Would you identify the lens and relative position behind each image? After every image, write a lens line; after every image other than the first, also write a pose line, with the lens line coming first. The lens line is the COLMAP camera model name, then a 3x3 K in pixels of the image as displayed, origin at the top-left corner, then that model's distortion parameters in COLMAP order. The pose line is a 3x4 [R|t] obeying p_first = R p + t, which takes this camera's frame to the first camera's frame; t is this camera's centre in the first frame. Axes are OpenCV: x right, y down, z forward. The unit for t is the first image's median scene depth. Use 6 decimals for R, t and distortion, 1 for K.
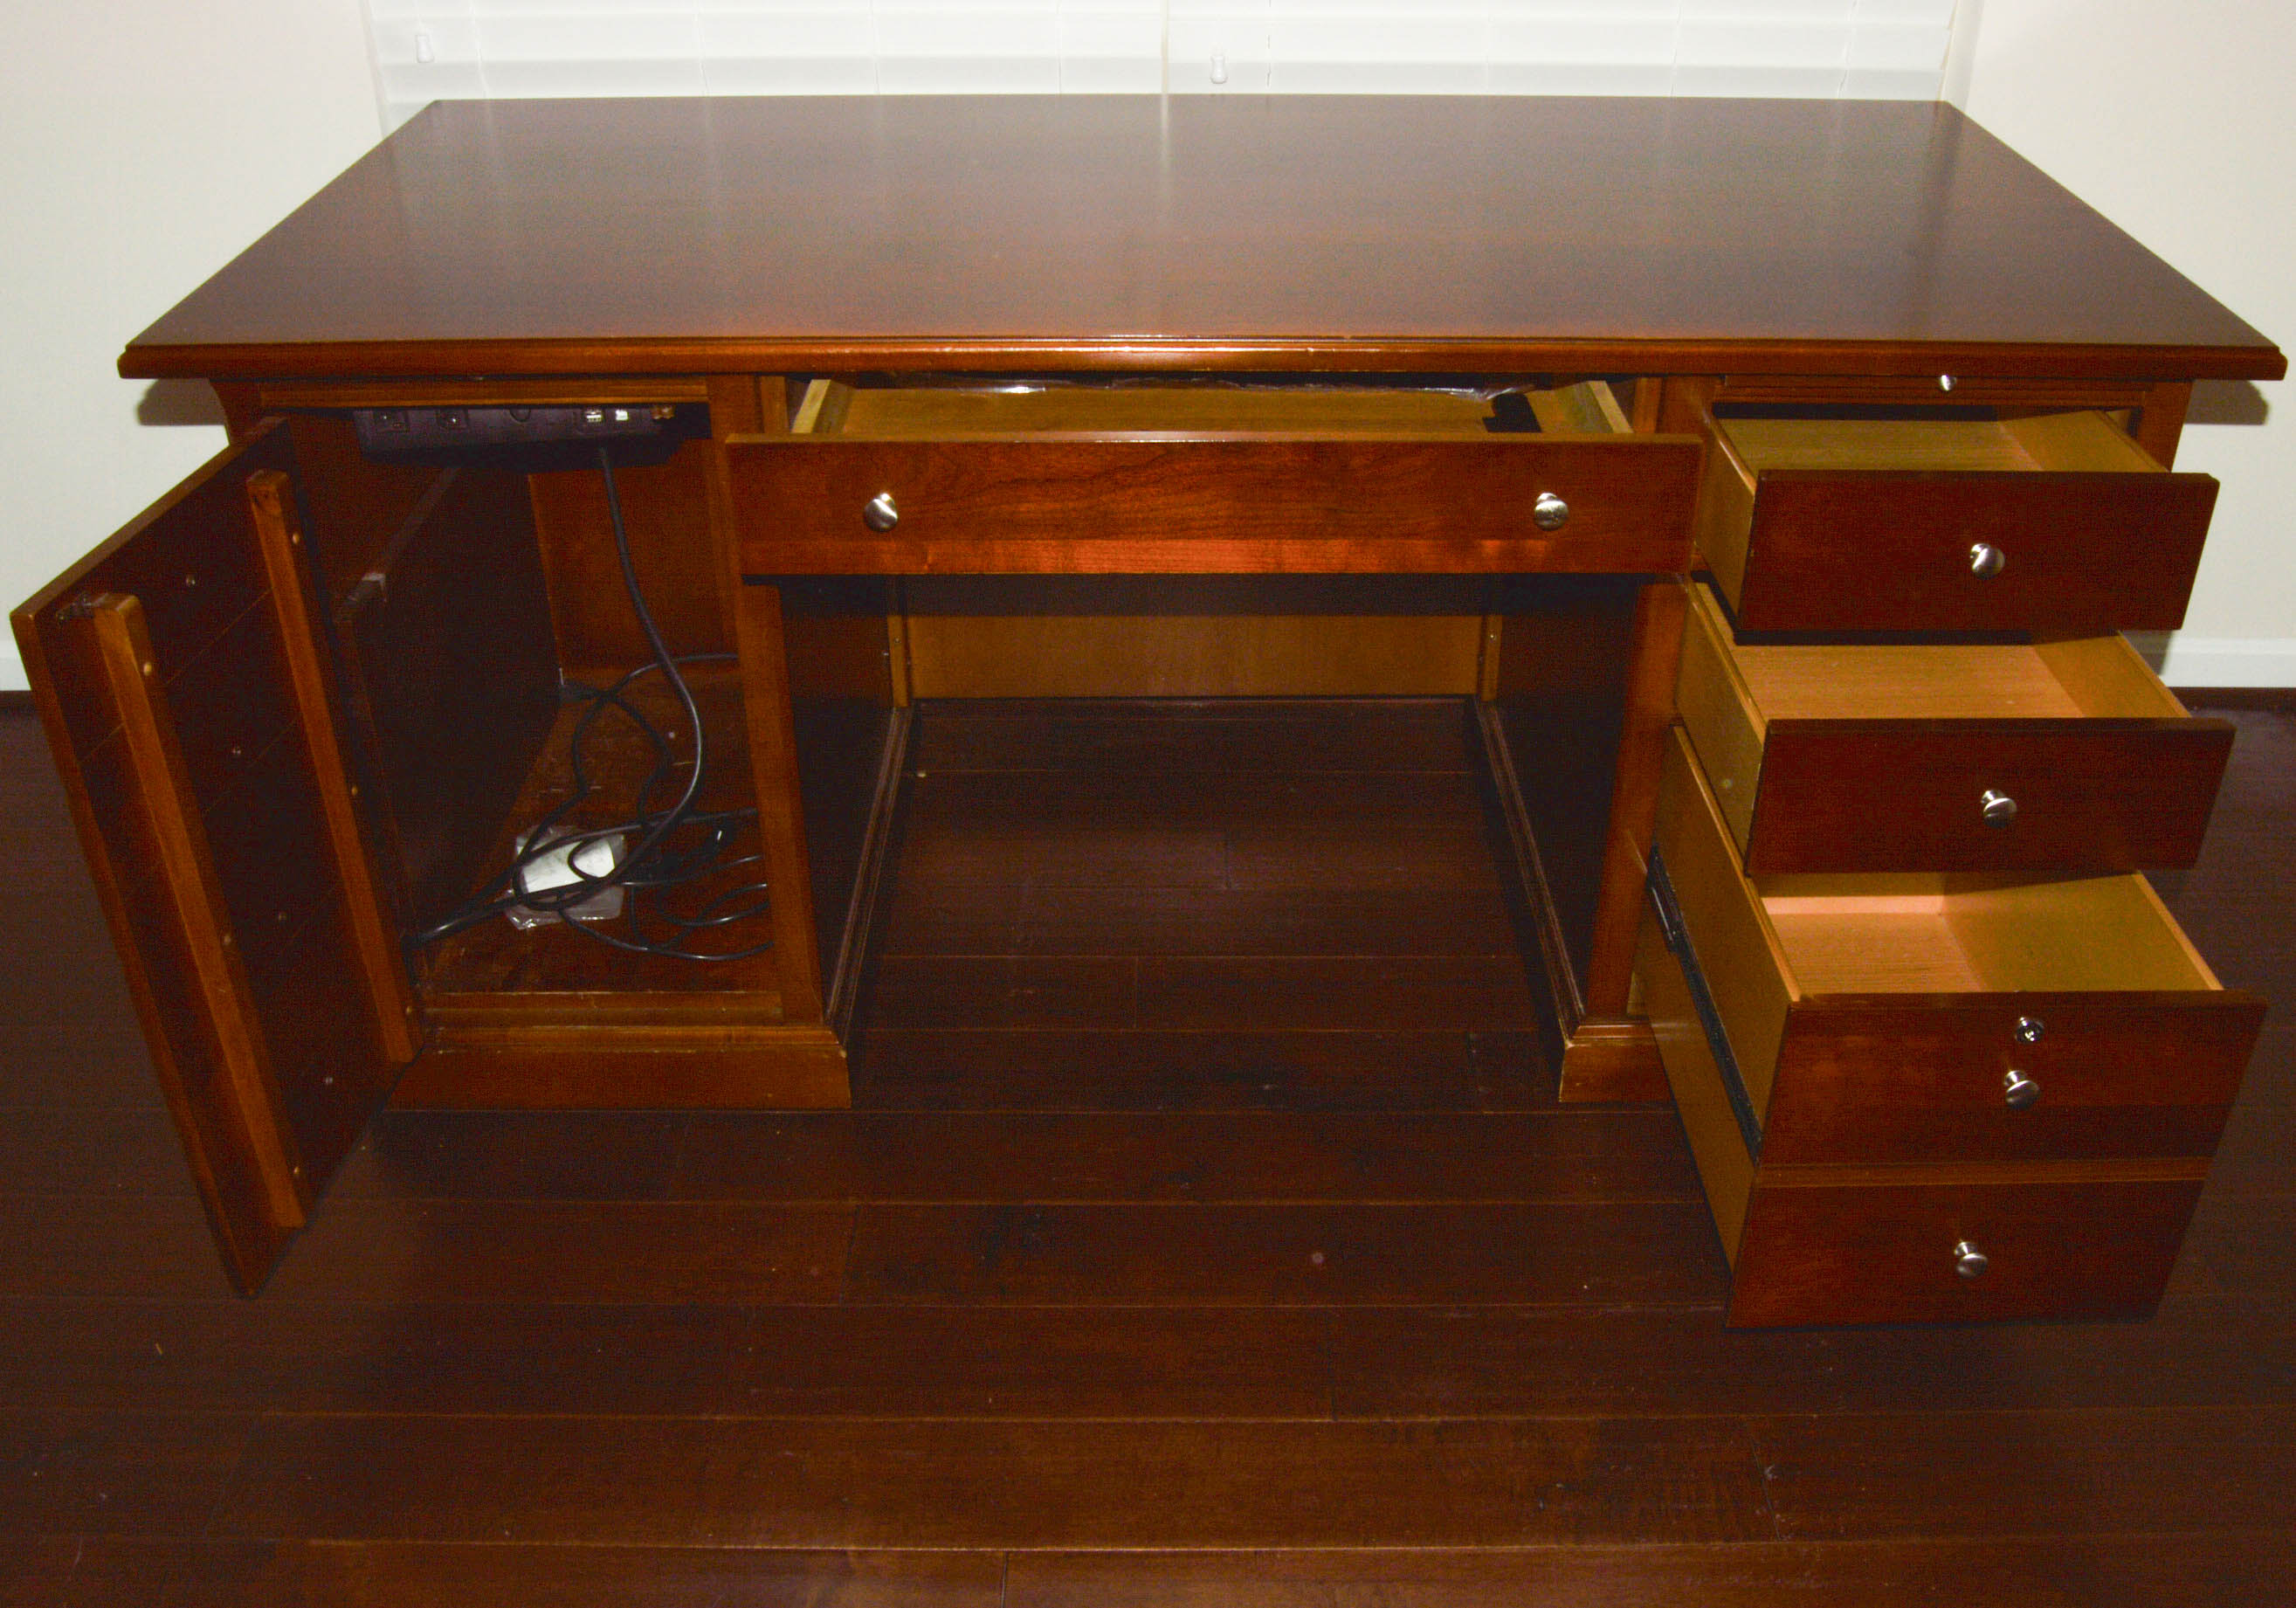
lens RADIAL K [[2053.2, 0, 1198.6], [0, 2053.2, 812.8], [0, 0, 1]] dist [-0.085819, 0.018694]
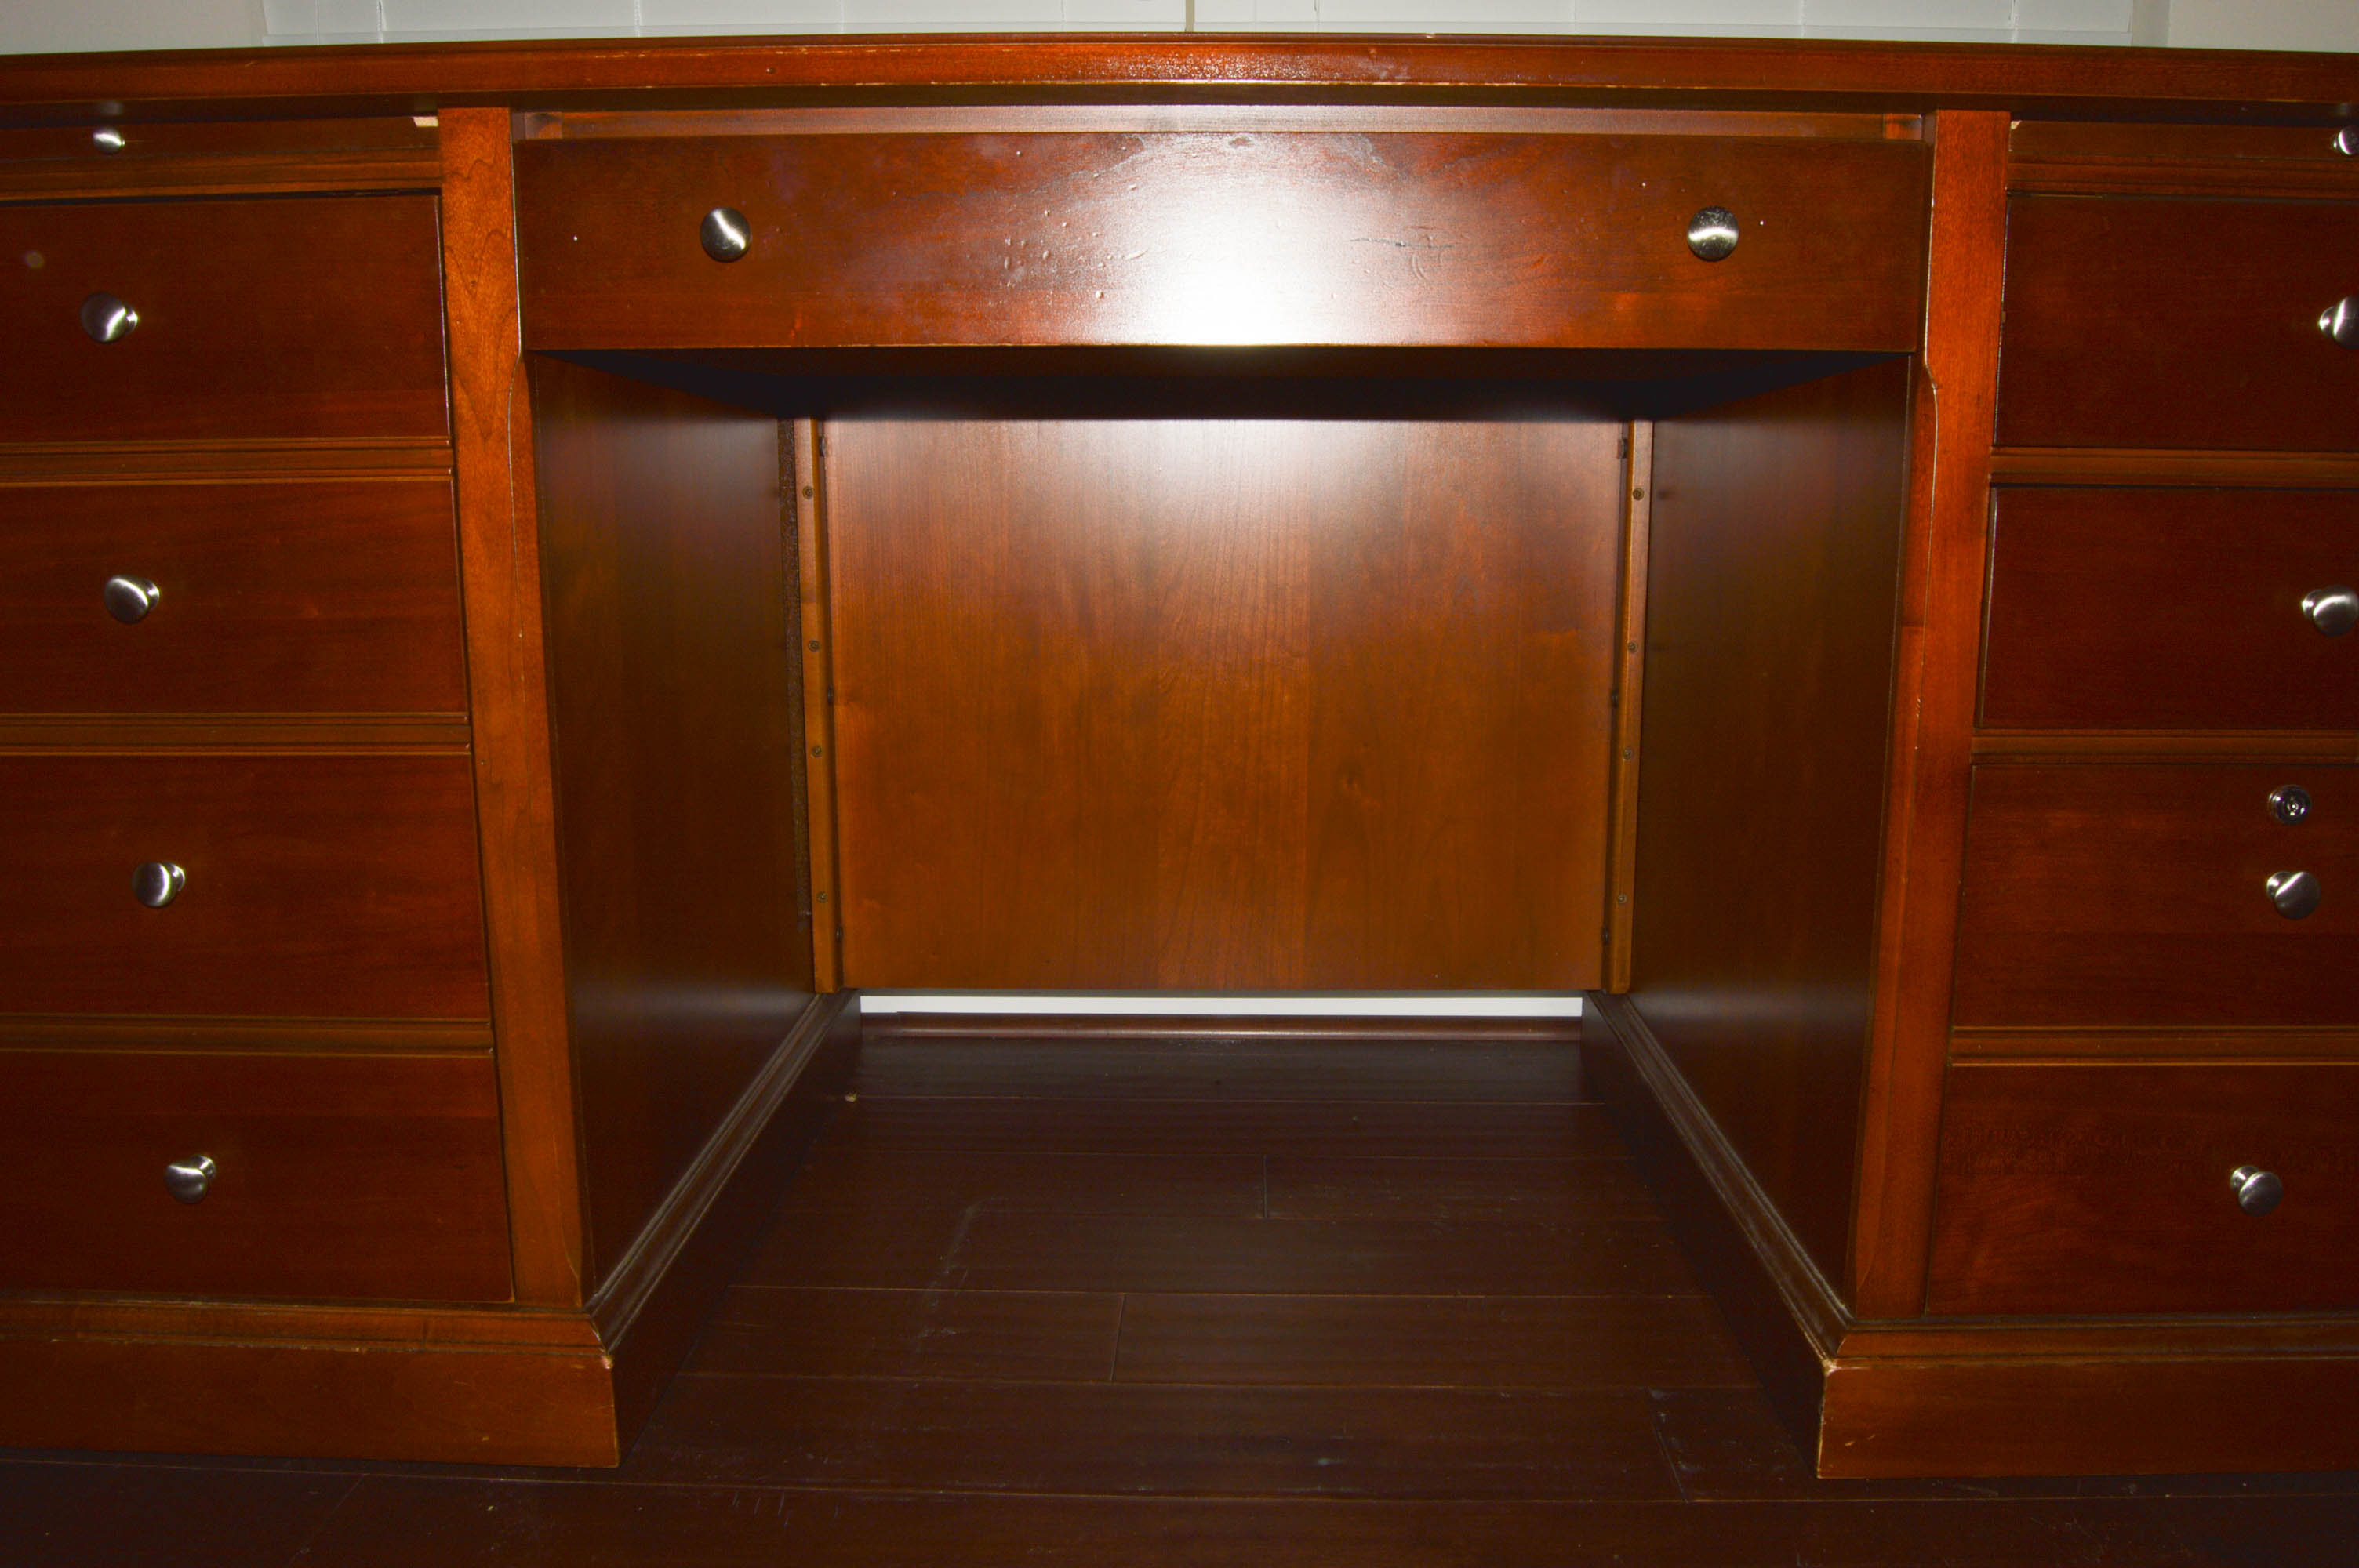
lens RADIAL K [[1849.3, 0, 1196.8], [0, 1849.3, 781.8], [0, 0, 1]] dist [-0.066519, -0.000753]
pose [[0.999236, -0.000667, -0.039077, 0.018976], [-0.013911, 0.928302, -0.371567, 0.151282], [0.036523, 0.371827, 0.927583, 0.434704]]
